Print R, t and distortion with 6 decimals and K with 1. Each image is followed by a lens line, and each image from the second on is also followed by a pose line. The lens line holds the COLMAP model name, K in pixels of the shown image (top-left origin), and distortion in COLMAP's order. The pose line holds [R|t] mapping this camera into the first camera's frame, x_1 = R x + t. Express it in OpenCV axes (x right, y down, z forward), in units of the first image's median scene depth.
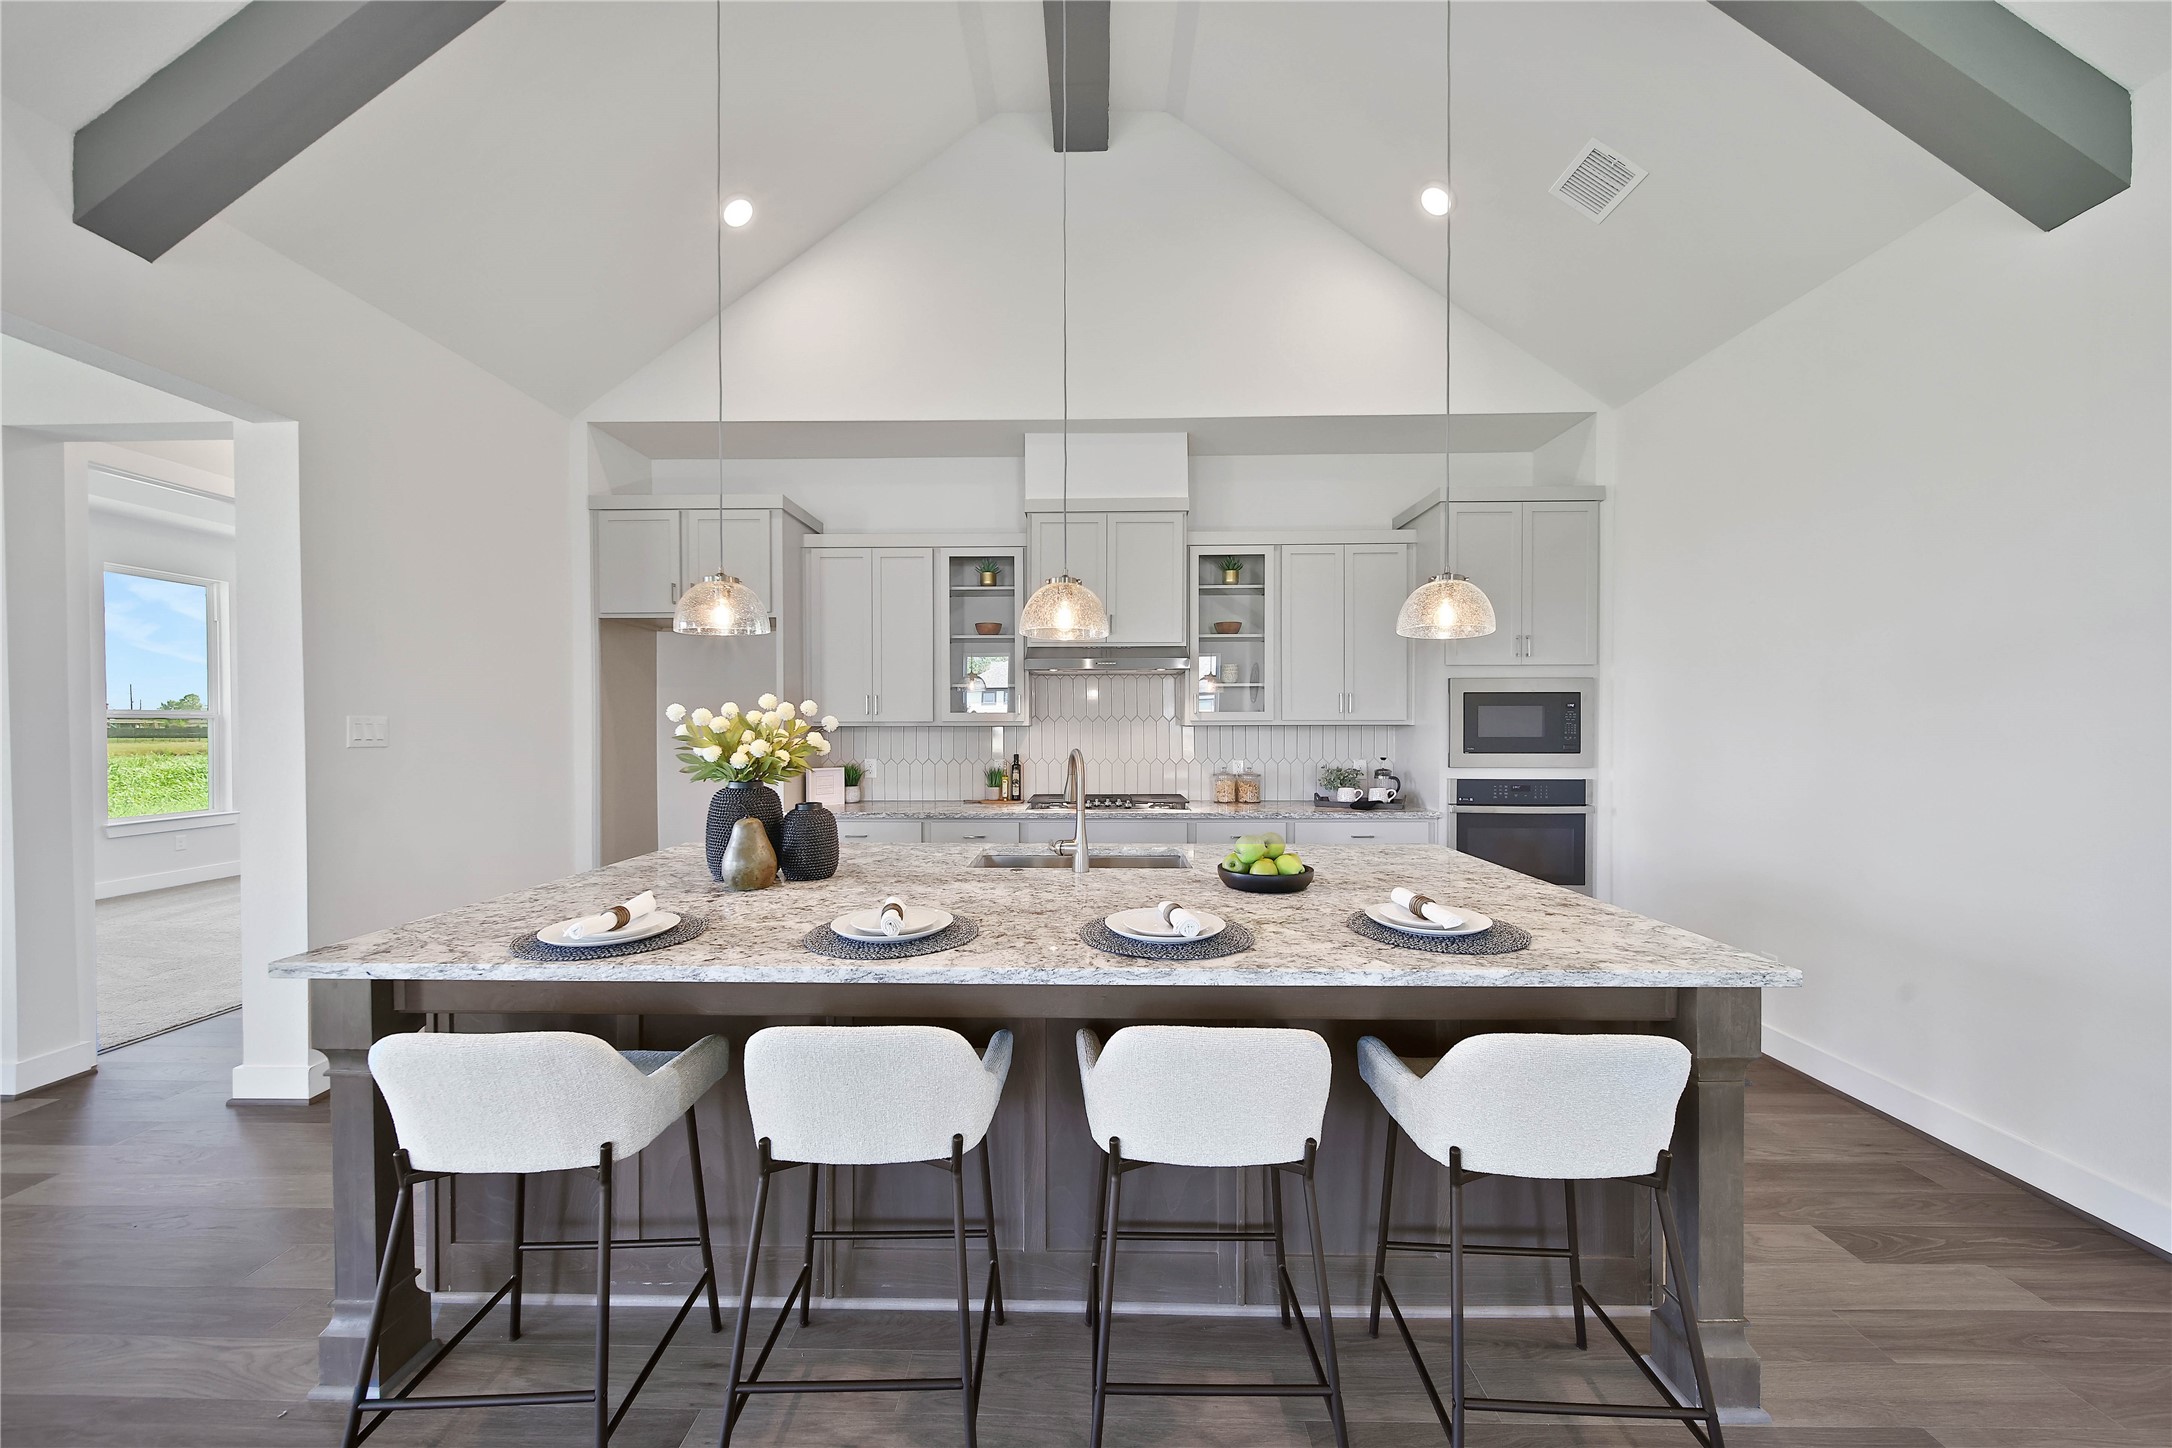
lens RADIAL K [[772.1, 0, 1080.3], [0, 772.1, 735.7], [0, 0, 1]] dist [-0.000168, -0.000077]
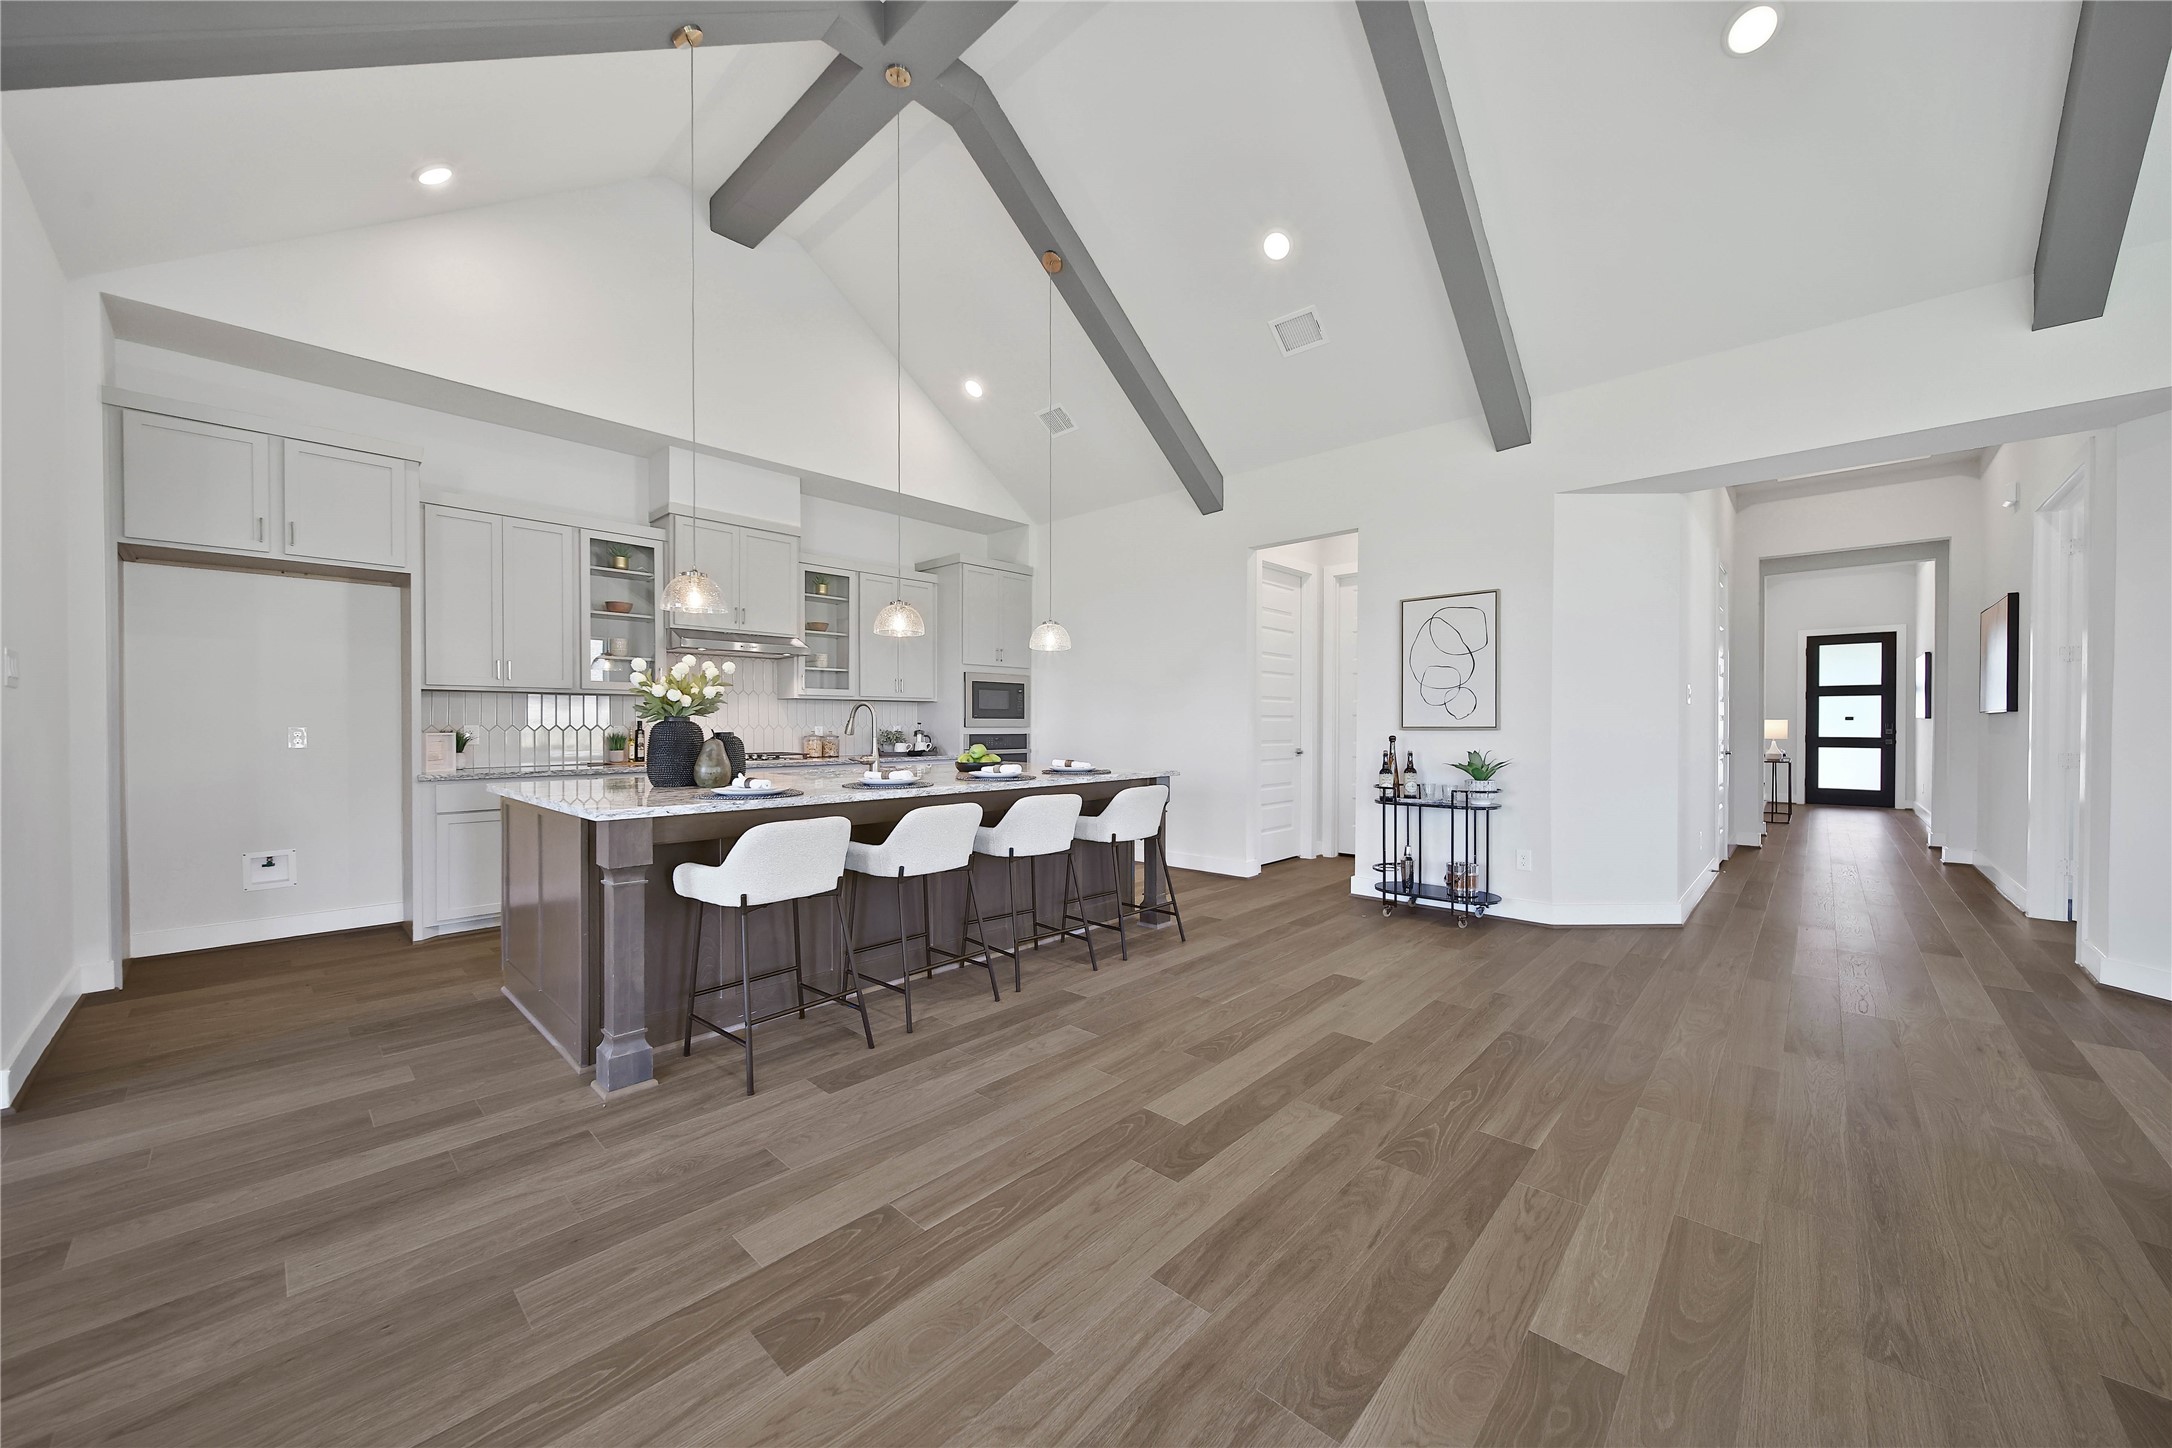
lens RADIAL K [[780.3, 0, 1082.3], [0, 780.3, 724.5], [0, 0, 1]] dist [0.001752, 0.000119]
pose [[0.673203, -0.000097, 0.739458, -0.524230], [0.008280, 0.999938, -0.007407, 0.046208], [-0.739412, 0.011110, 0.673162, -0.260841]]
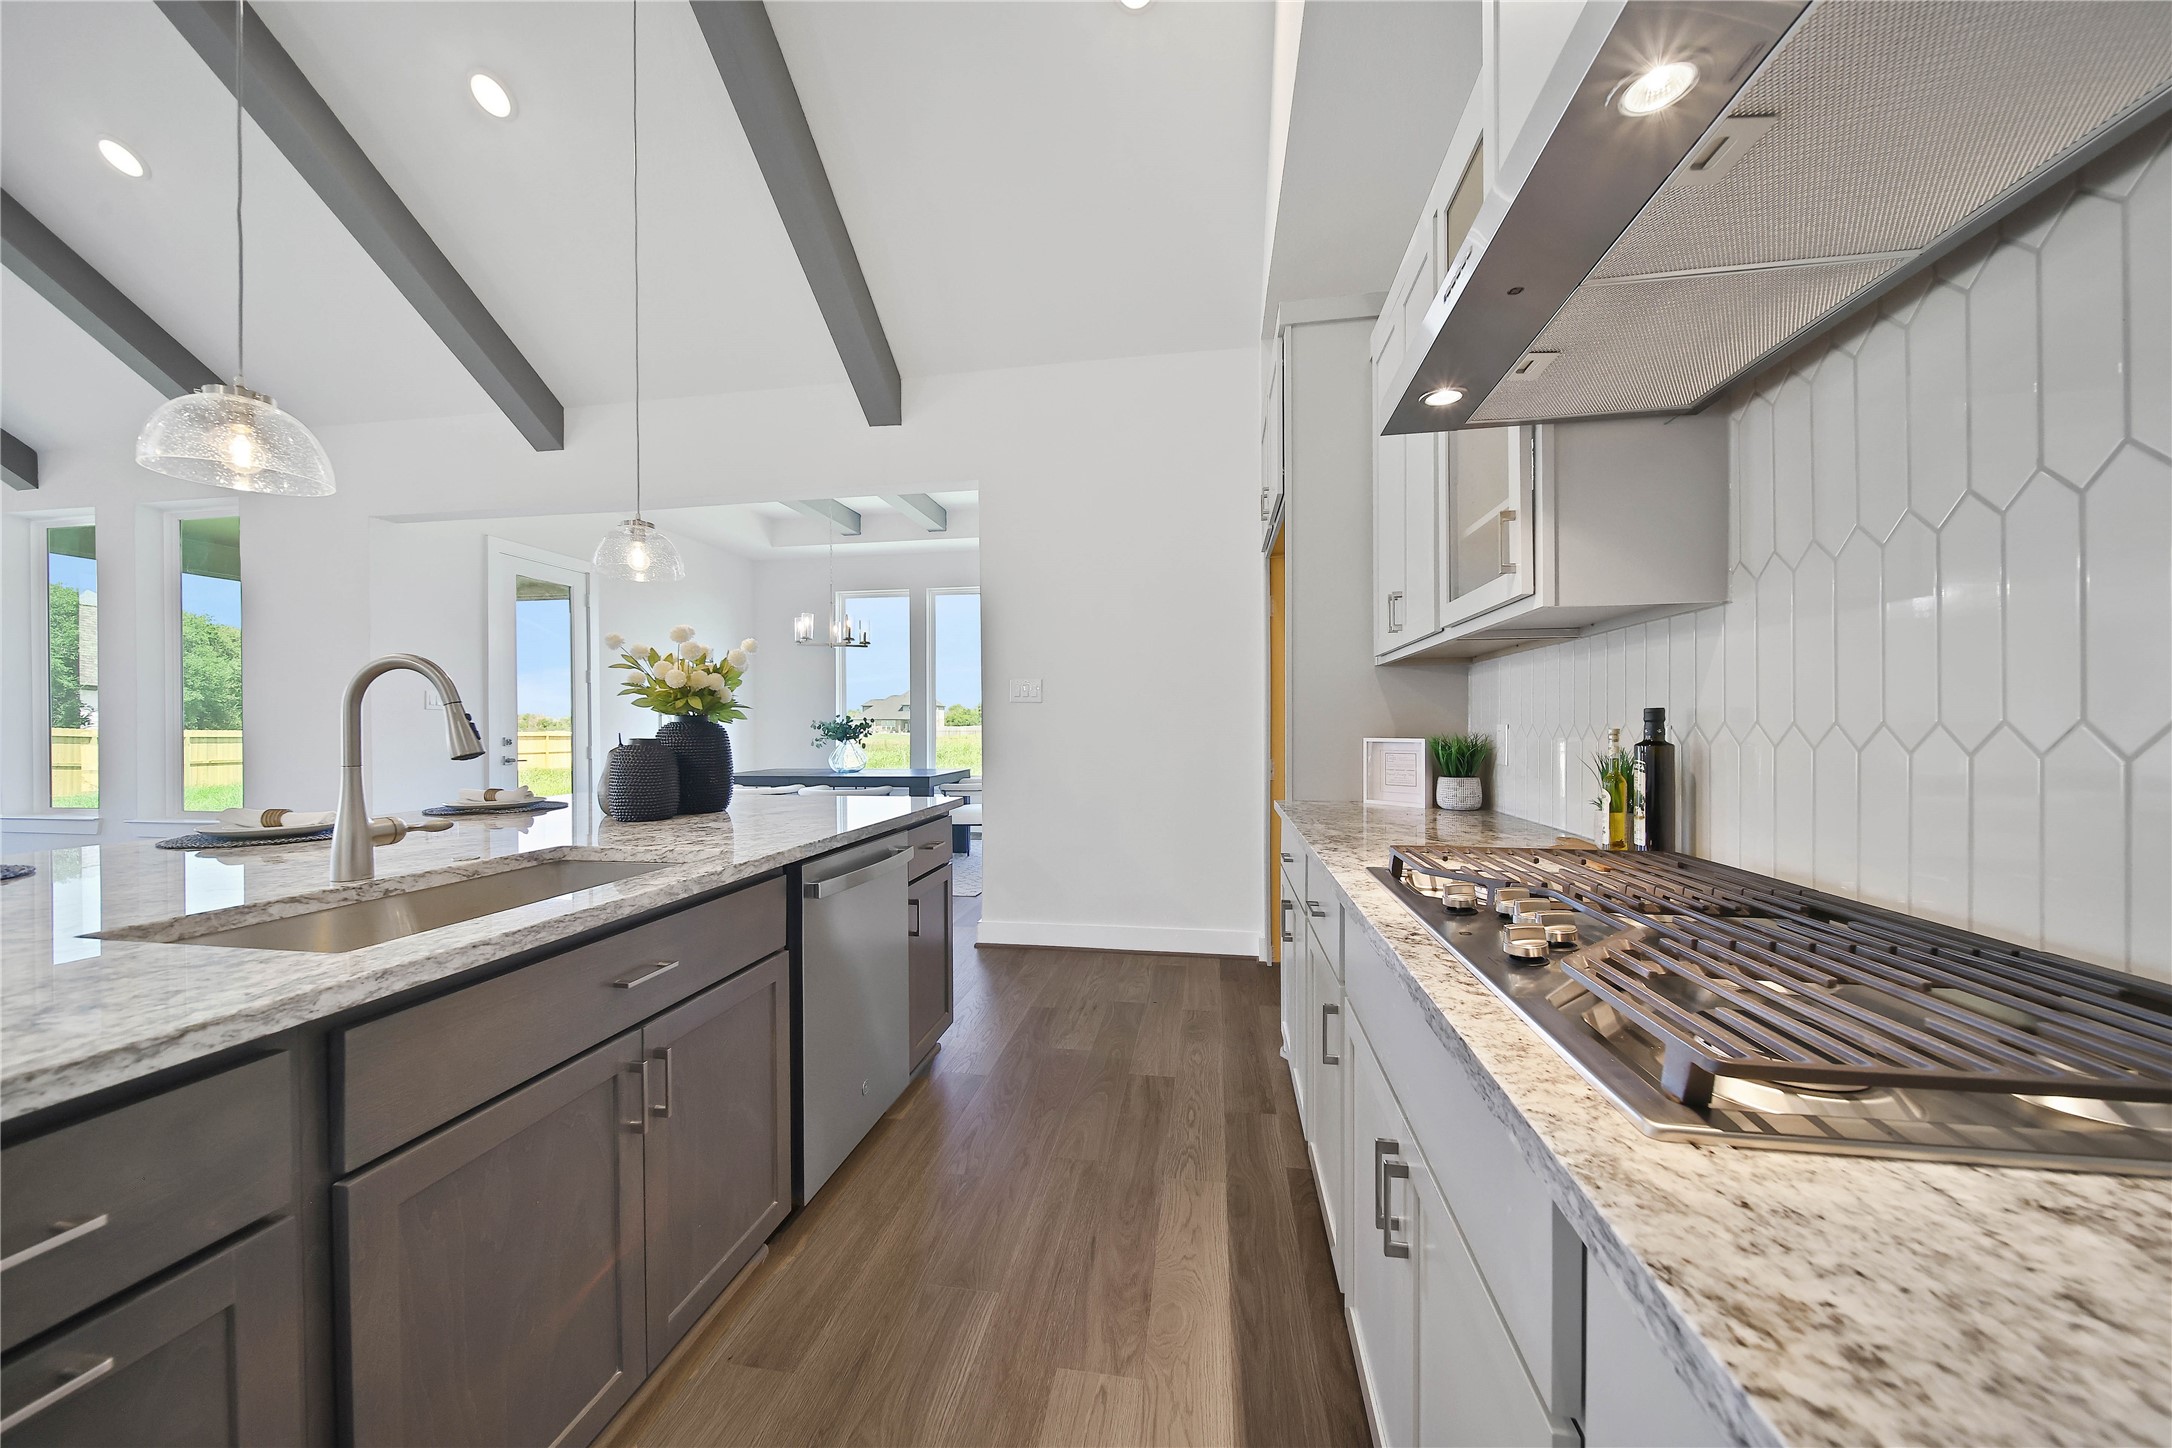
lens RADIAL K [[780.3, 0, 1082.3], [0, 780.3, 724.5], [0, 0, 1]] dist [0.001752, 0.000119]
pose [[-0.147767, 0.003718, -0.989015, 0.260270], [-0.011084, 0.999924, 0.005415, 0.033371], [0.988960, 0.011762, -0.147714, 0.887180]]
